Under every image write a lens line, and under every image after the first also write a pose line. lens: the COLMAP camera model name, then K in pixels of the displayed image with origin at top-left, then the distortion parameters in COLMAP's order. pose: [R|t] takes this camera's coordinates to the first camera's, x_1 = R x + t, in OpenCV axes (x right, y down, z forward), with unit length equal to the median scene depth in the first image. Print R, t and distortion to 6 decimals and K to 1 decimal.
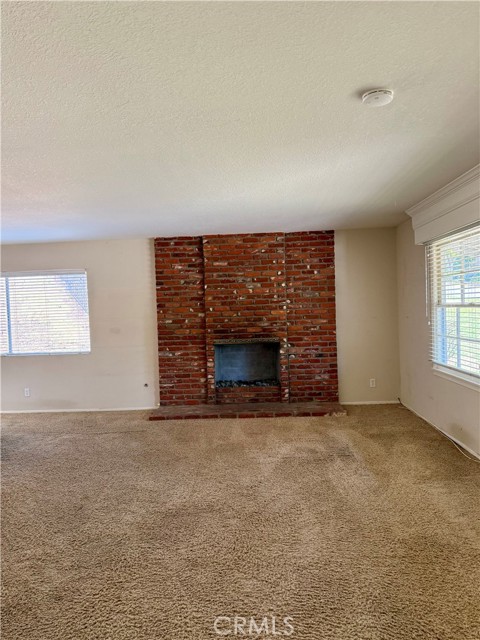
lens RADIAL K [[448.8, 0, 241.5], [0, 448.8, 317.7], [0, 0, 1]] dist [0.075347, -0.096650]
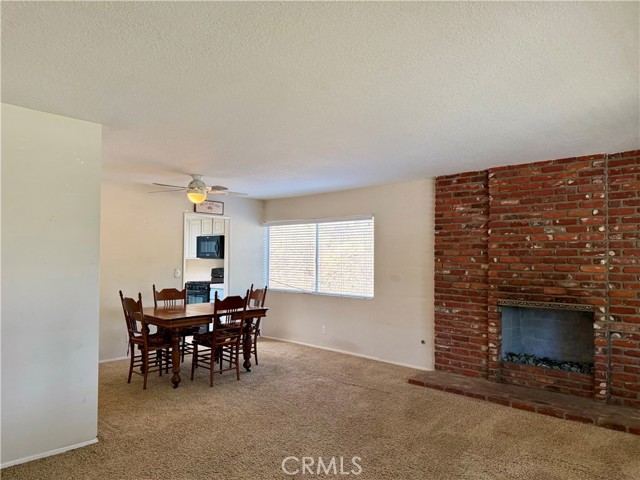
lens RADIAL K [[448.8, 0, 318.2], [0, 448.8, 241.9], [0, 0, 1]] dist [0.075347, -0.096650]
pose [[0.755764, 0.018114, -0.654593, 0.218942], [-0.051264, 0.998186, -0.031565, -0.009104], [0.652834, 0.057413, 0.755322, 0.188625]]
